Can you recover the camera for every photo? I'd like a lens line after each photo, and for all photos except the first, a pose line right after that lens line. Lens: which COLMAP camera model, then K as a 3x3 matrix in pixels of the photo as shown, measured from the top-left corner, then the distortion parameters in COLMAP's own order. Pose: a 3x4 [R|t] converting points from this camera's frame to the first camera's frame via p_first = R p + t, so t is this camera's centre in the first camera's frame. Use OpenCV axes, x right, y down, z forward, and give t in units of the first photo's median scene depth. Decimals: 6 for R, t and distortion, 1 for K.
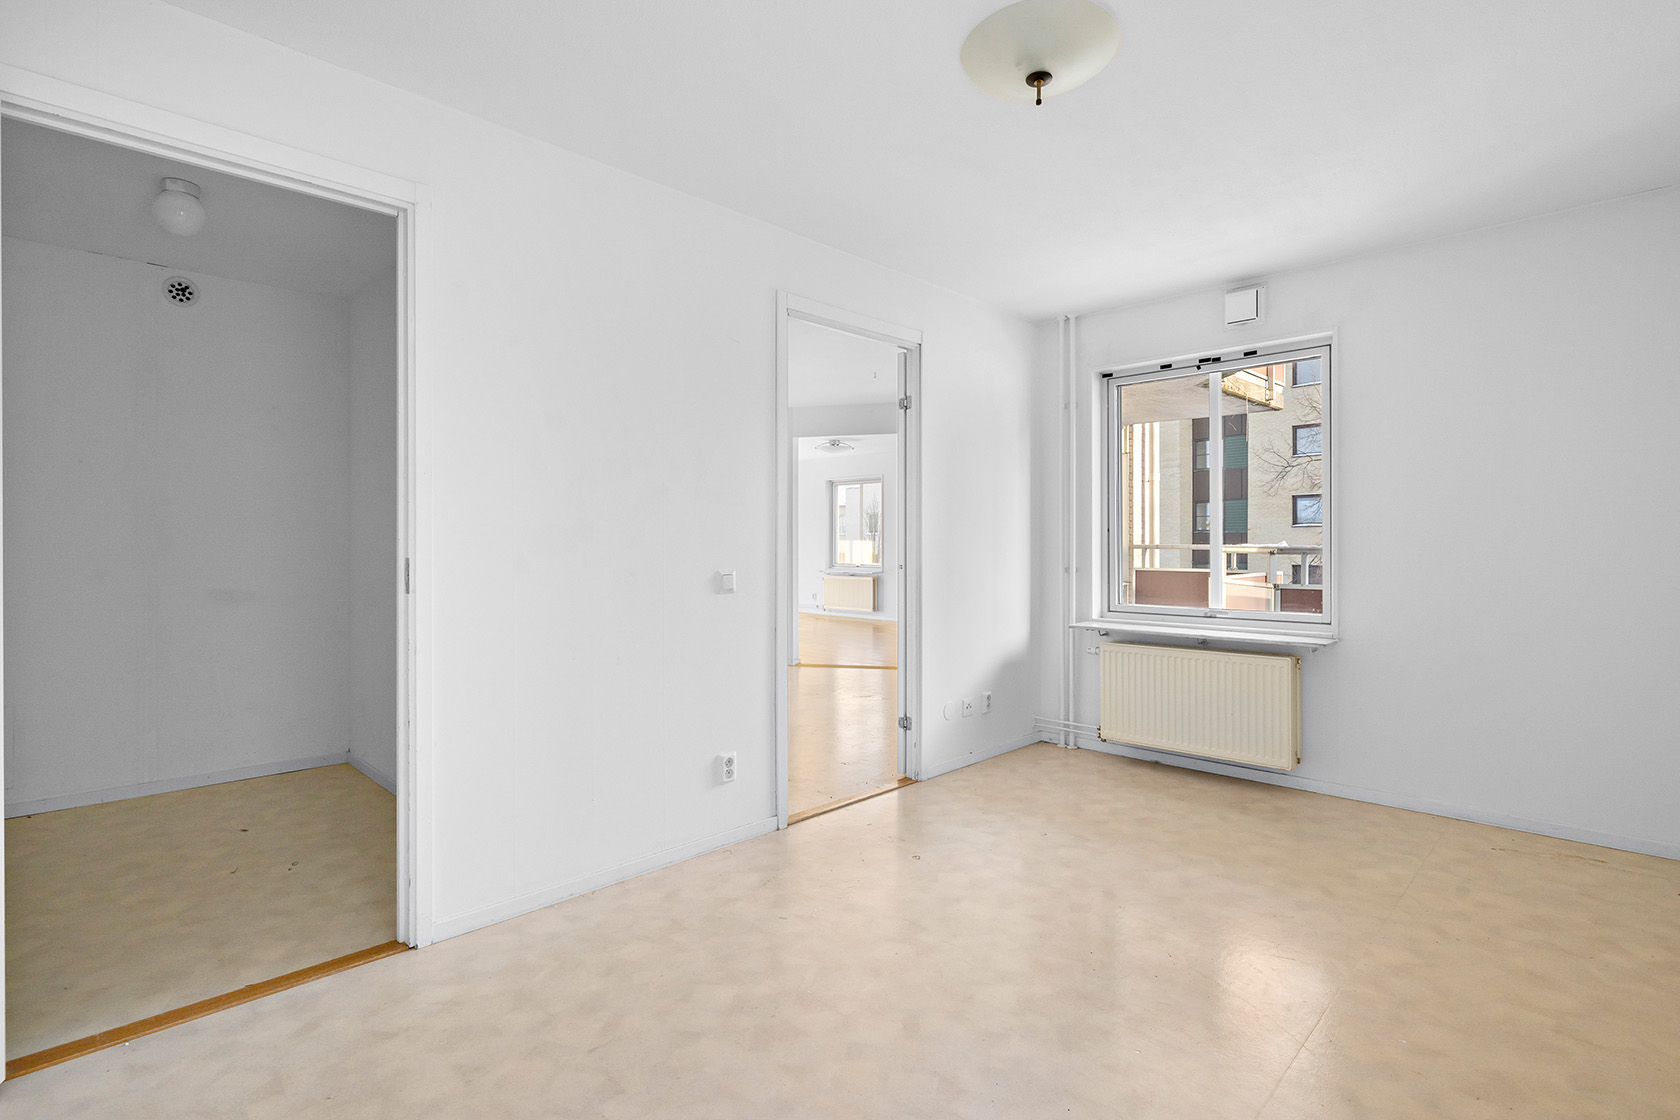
lens RADIAL K [[816.5, 0, 844.8], [0, 816.5, 542.0], [0, 0, 1]] dist [-0.002939, -0.000420]
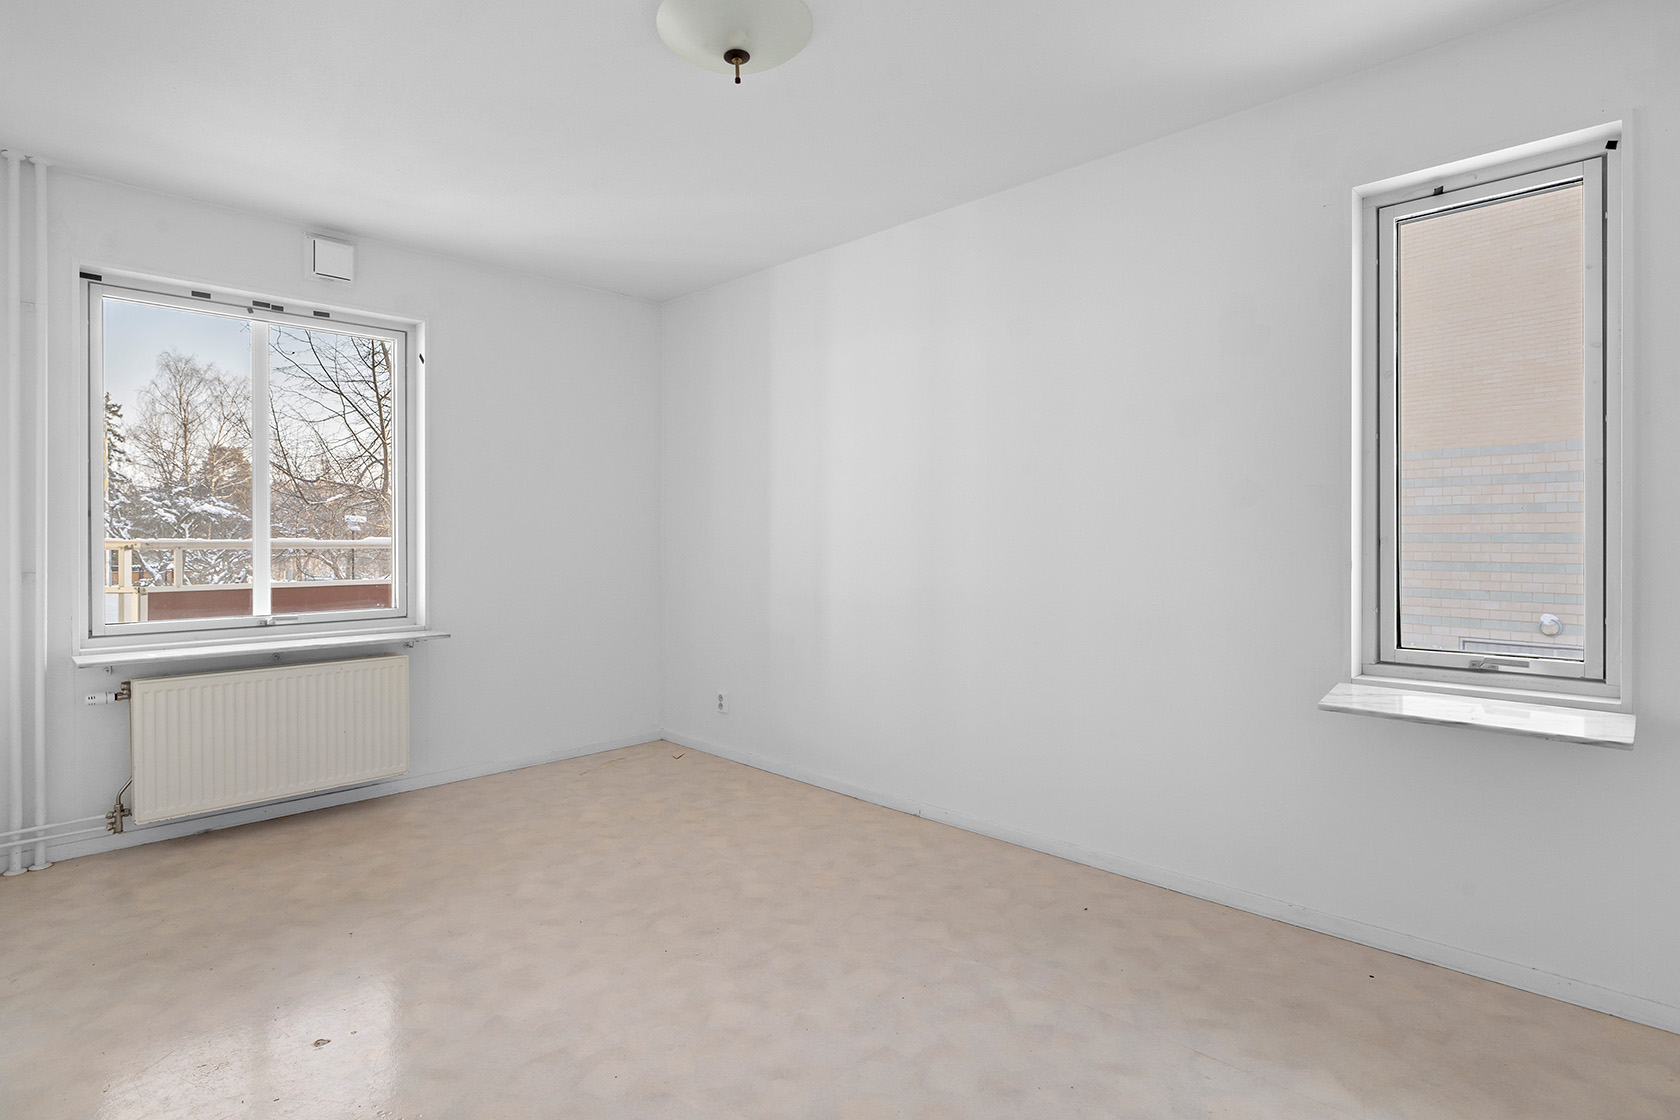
lens RADIAL K [[854.3, 0, 841.7], [0, 854.3, 539.6], [0, 0, 1]] dist [-0.000802, 0.000447]
pose [[-0.003877, -0.000239, 0.999992, -0.419499], [0.000300, 1.000000, 0.000241, 0.007458], [-0.999992, 0.000301, -0.003877, 0.464791]]
